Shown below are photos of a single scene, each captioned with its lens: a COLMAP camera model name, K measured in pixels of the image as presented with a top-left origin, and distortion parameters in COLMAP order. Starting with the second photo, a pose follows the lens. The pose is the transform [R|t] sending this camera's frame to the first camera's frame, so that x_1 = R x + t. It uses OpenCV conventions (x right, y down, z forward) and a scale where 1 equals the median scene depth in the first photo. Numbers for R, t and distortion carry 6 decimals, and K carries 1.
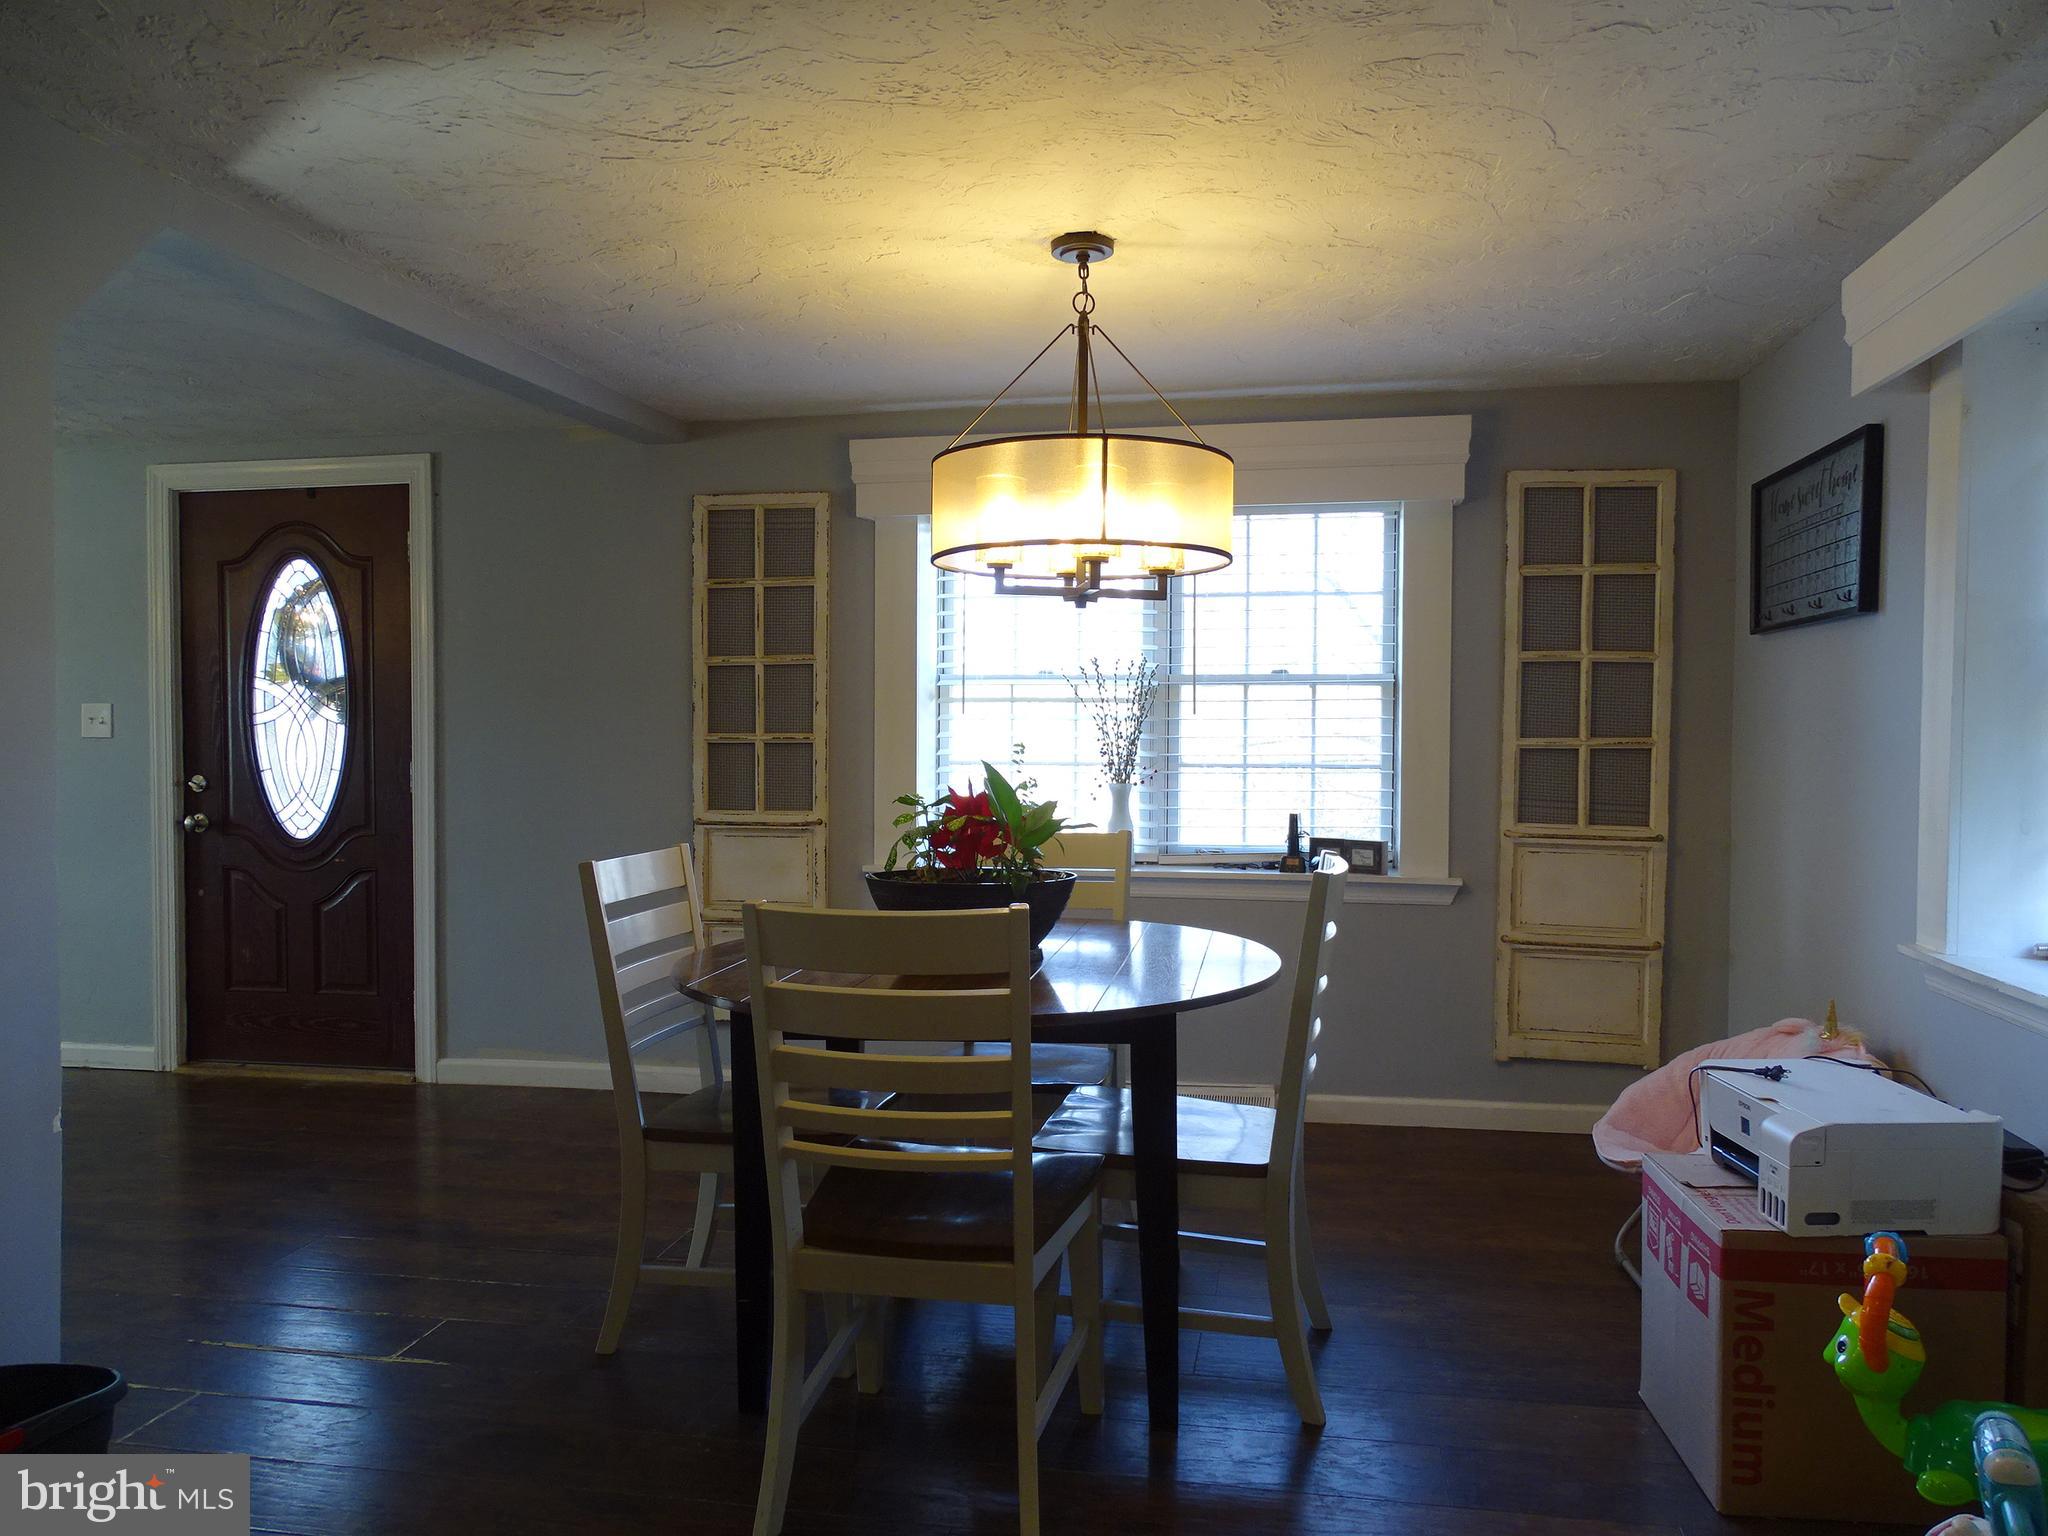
lens RADIAL K [[1445.2, 0, 1024.8], [0, 1445.2, 759.4], [0, 0, 1]] dist [0.022164, -0.000437]
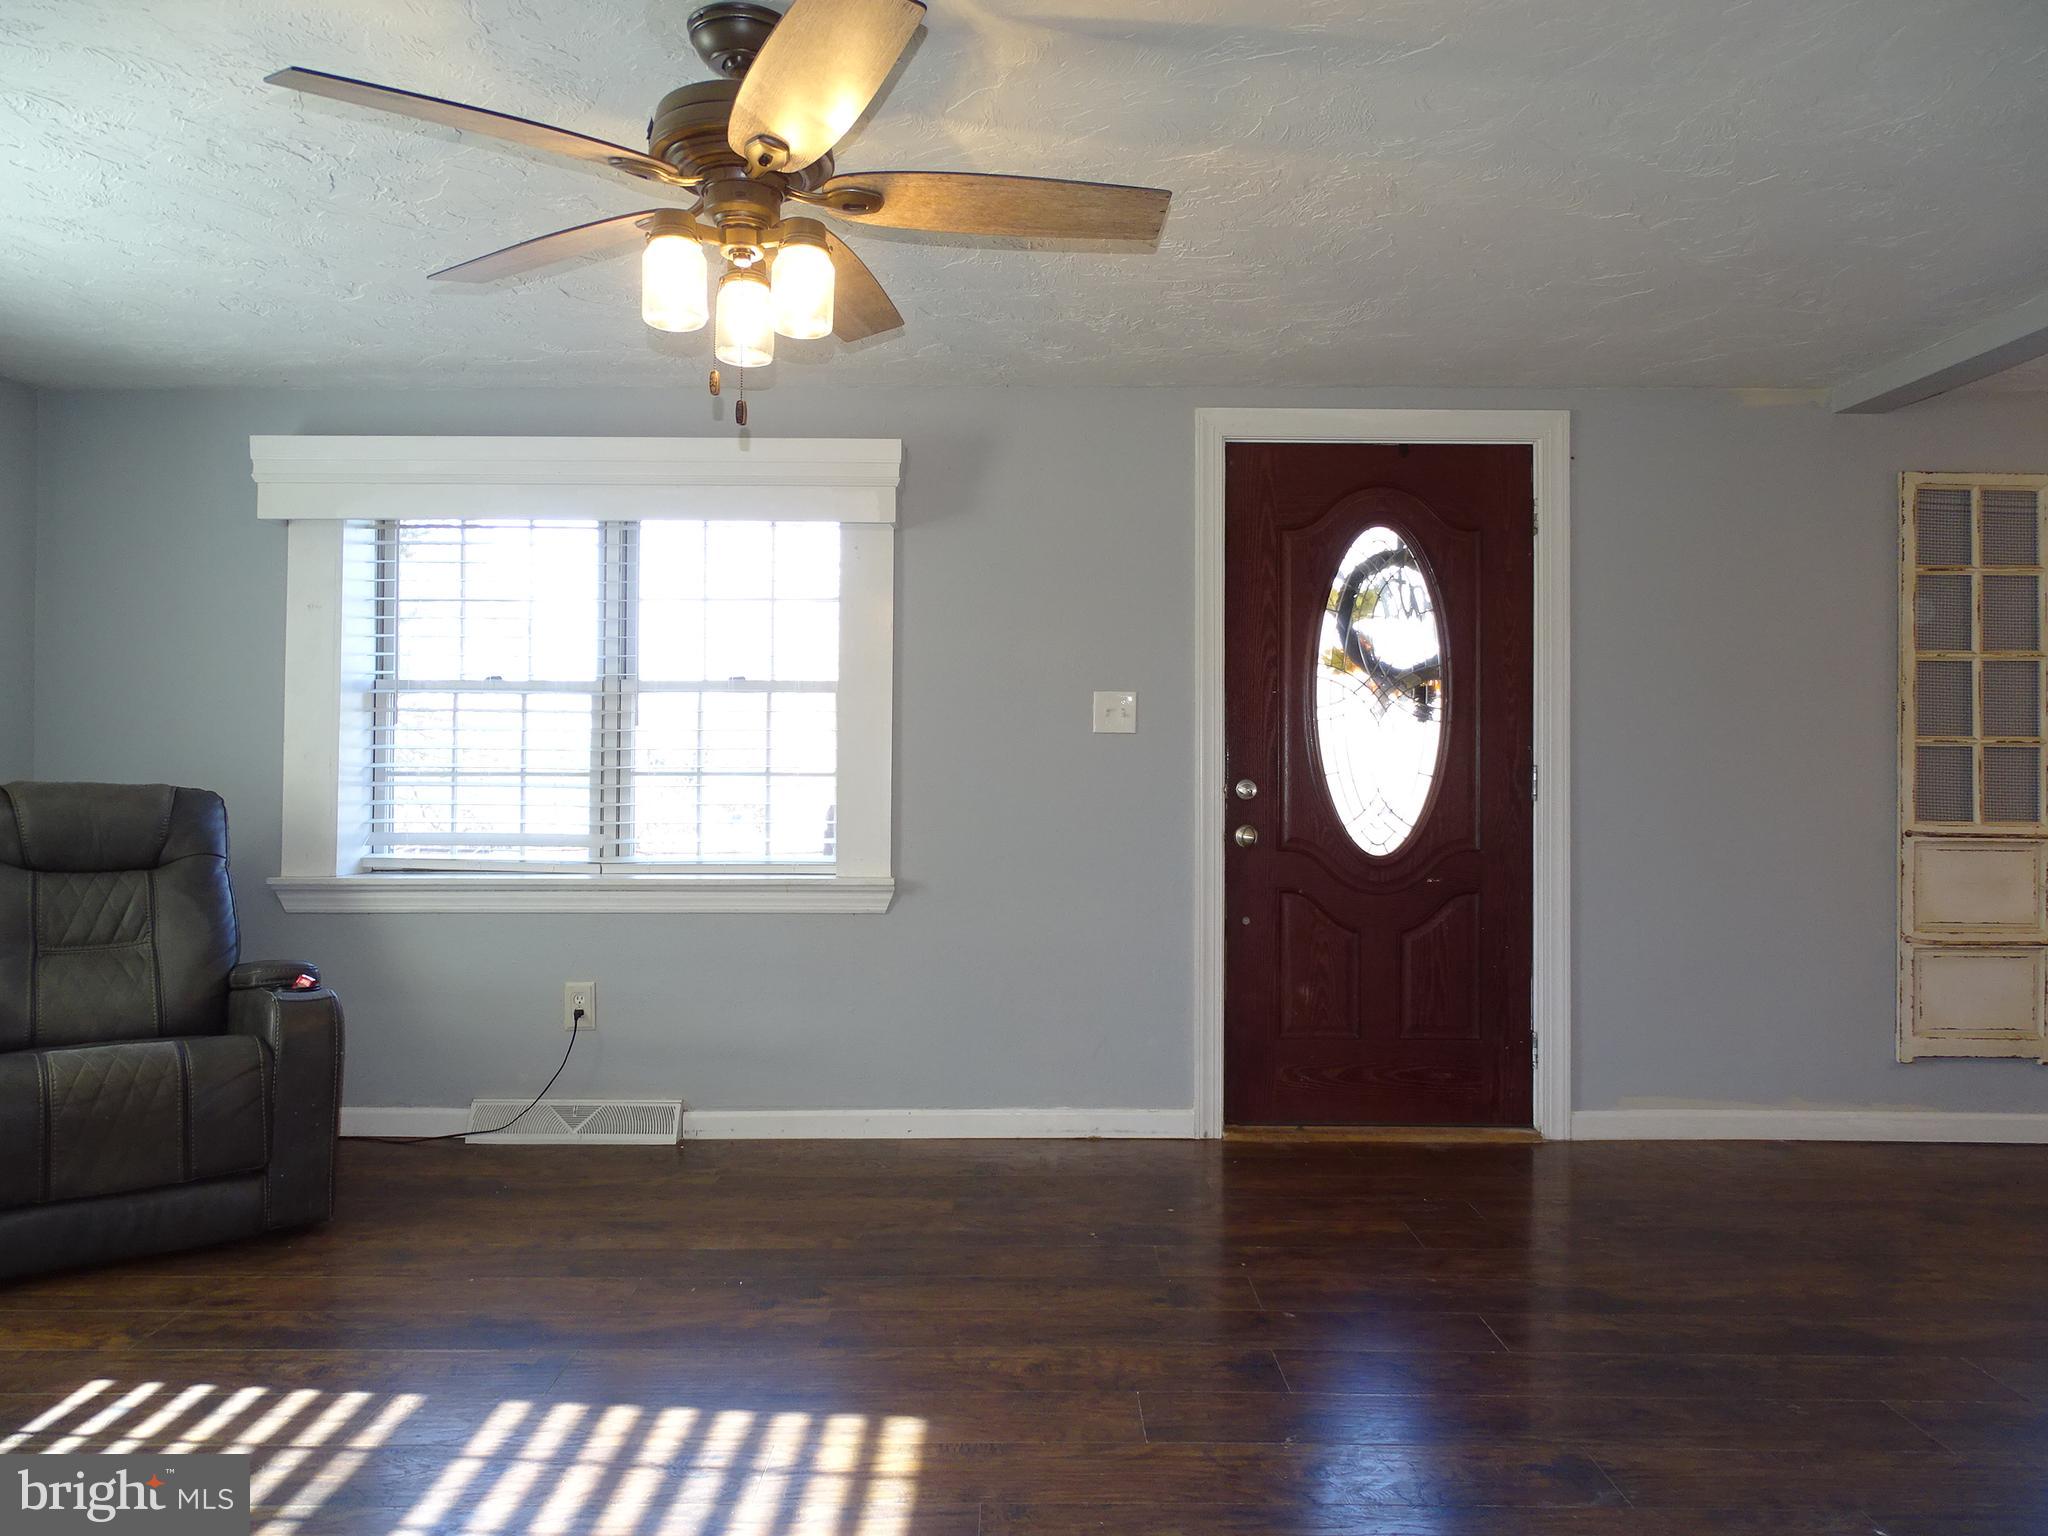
lens RADIAL K [[1522.7, 0, 1027.3], [0, 1522.7, 683.4], [0, 0, 1]] dist [-0.007723, 0.001271]
pose [[0.981229, 0.014369, 0.192310, -0.891074], [-0.006740, 0.999166, -0.040265, -0.008342], [-0.192728, 0.038213, 0.980508, 0.172231]]
